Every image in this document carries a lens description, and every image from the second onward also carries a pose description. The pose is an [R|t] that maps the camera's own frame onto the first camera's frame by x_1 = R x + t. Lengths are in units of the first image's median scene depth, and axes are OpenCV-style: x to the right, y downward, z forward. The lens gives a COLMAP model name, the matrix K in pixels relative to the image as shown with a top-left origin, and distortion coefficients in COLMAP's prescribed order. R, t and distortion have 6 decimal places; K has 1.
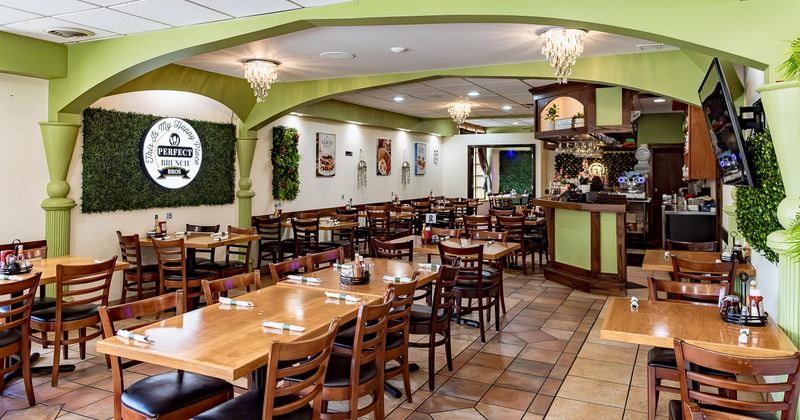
lens RADIAL K [[557.4, 0, 412.4], [0, 557.4, 201.6], [0, 0, 1]] dist [0.005522, 0.000584]
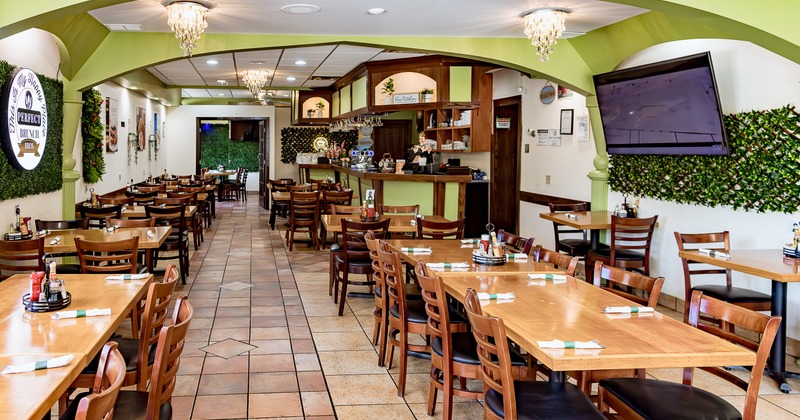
lens RADIAL K [[557.4, 0, 412.4], [0, 557.4, 201.6], [0, 0, 1]] dist [0.005522, 0.000584]
pose [[0.858994, -0.055907, 0.508925, -0.275679], [0.032499, 0.997970, 0.054777, -0.005147], [-0.510954, -0.030514, 0.859066, 0.108418]]
